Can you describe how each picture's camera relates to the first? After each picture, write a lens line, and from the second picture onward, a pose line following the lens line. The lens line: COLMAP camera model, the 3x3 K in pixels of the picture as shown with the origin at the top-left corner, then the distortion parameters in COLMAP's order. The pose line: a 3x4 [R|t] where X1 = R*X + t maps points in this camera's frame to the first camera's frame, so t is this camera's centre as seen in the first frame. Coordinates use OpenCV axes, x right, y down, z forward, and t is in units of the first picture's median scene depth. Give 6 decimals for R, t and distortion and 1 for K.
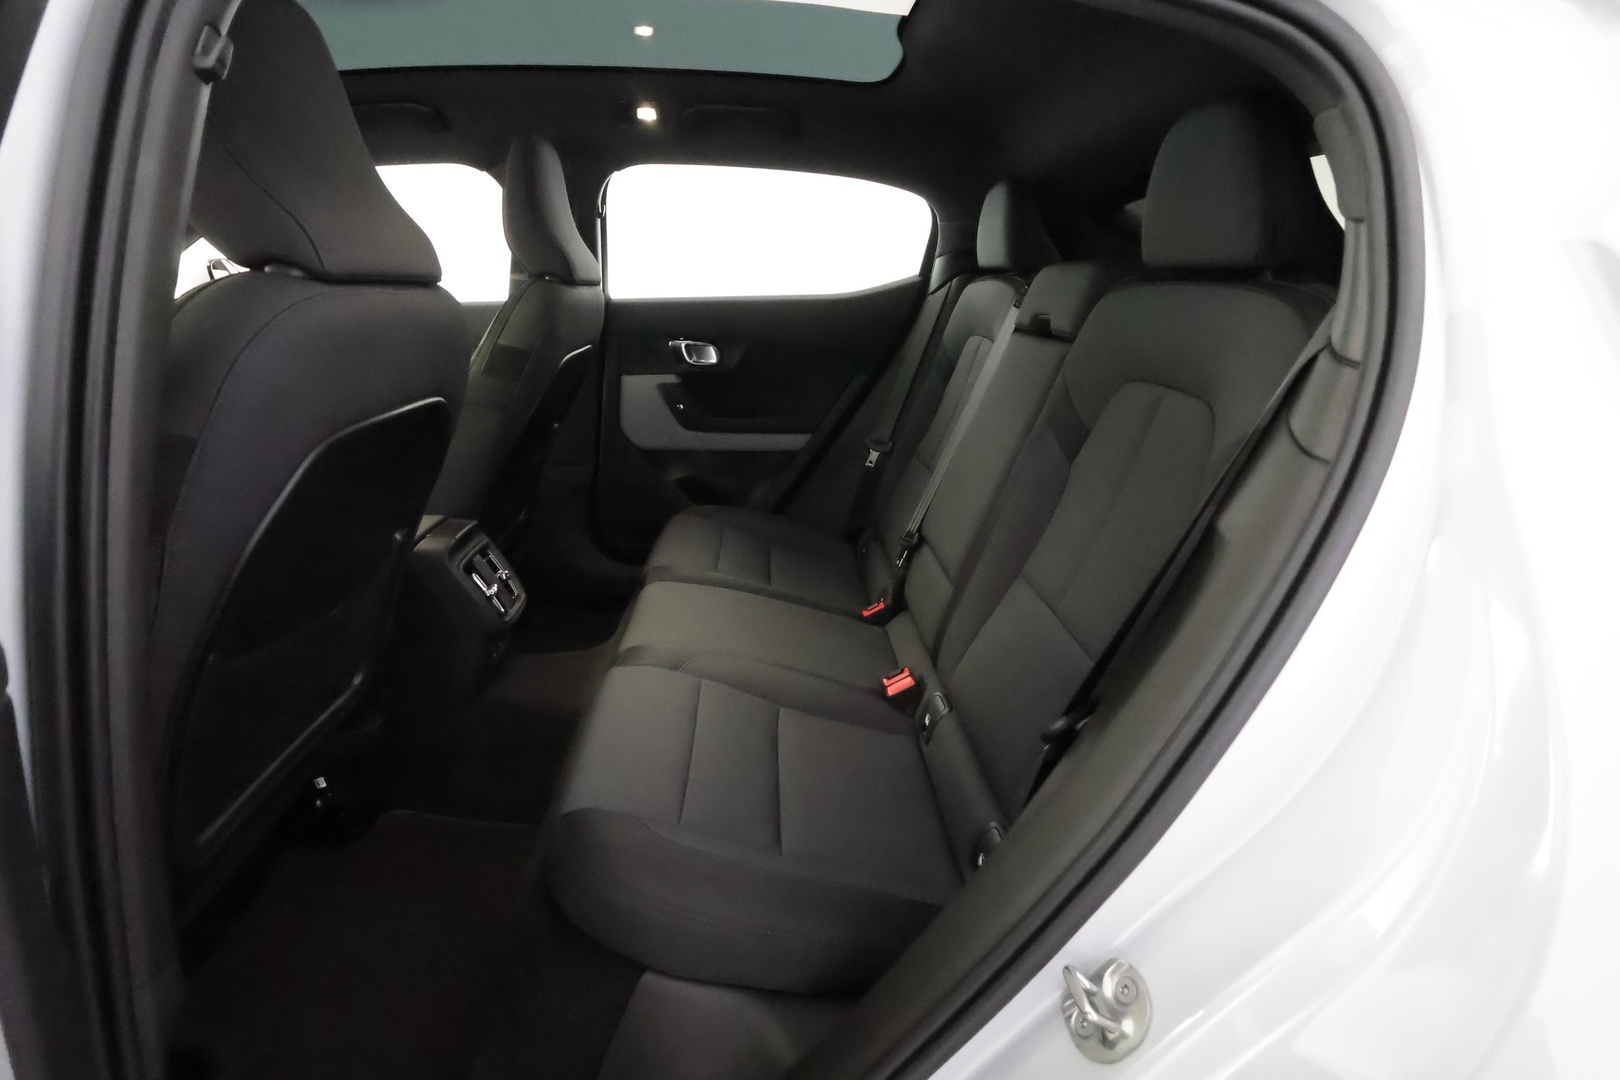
lens RADIAL K [[743.1, 0, 810.0], [0, 743.1, 540.0], [0, 0, 1]] dist [-0.000052, 0.000182]
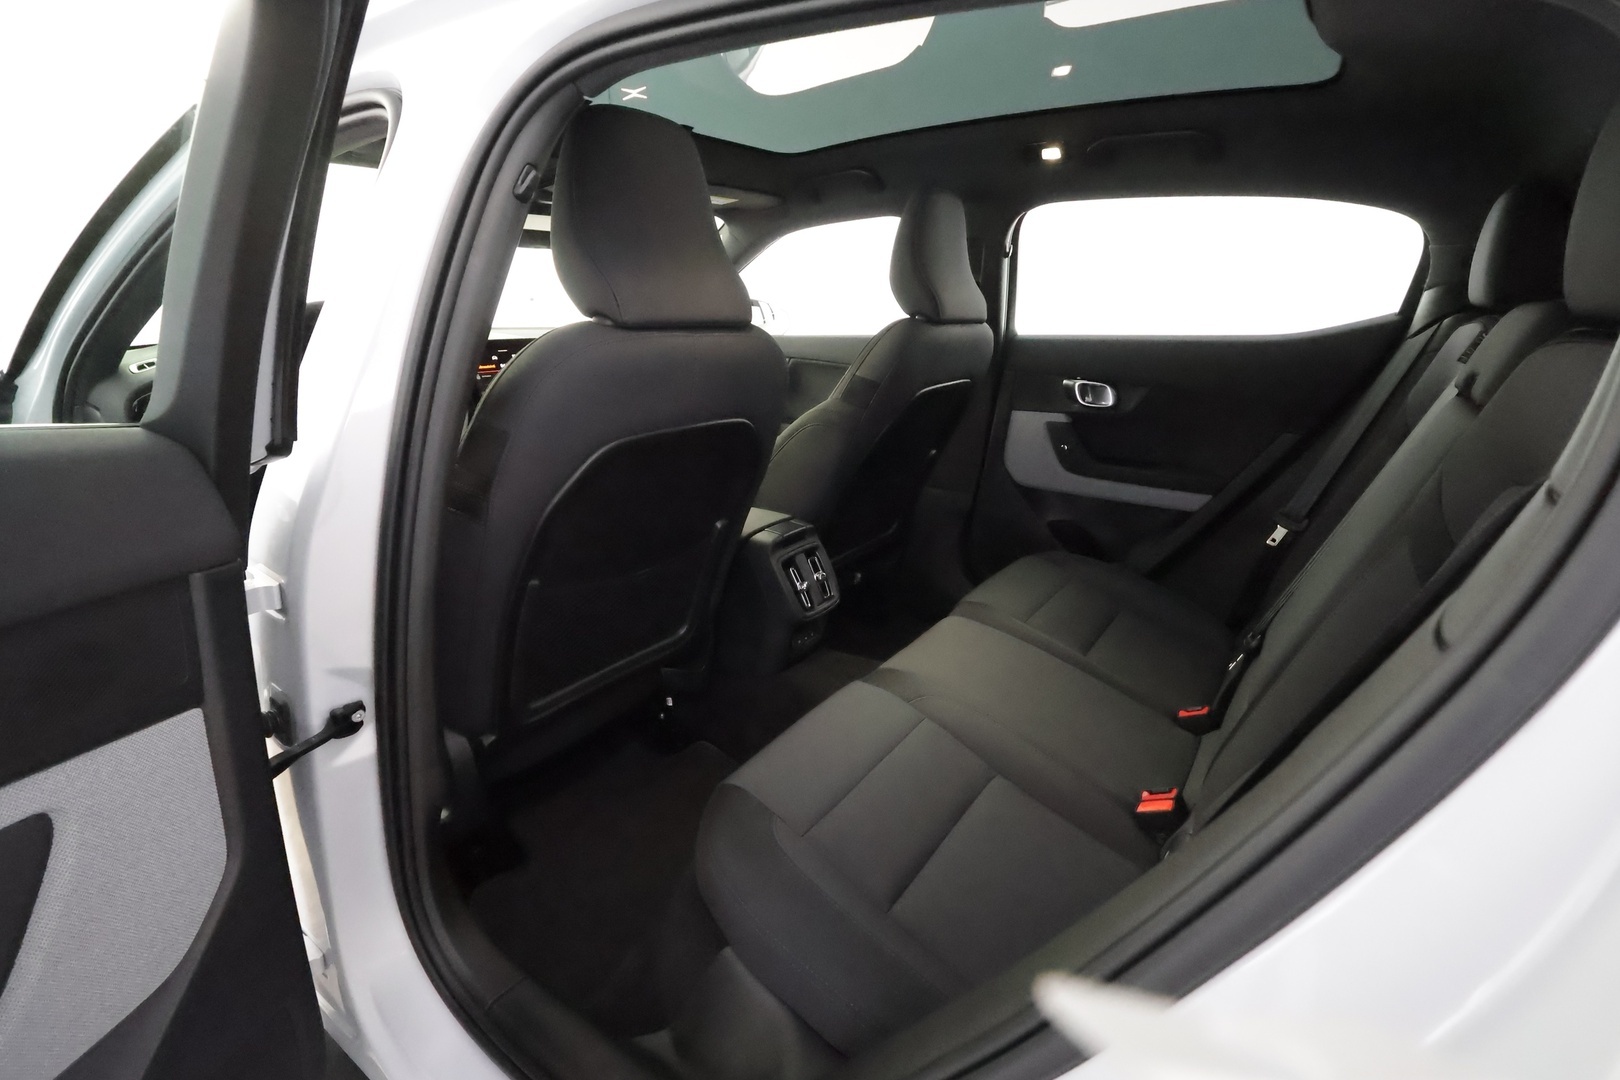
lens RADIAL K [[743.1, 0, 810.0], [0, 743.1, 540.0], [0, 0, 1]] dist [-0.000052, 0.000182]
pose [[0.782731, 0.183025, -0.594839, 0.184032], [-0.203795, 0.978461, 0.032894, -0.030919], [0.588047, 0.095478, 0.803171, 0.053585]]
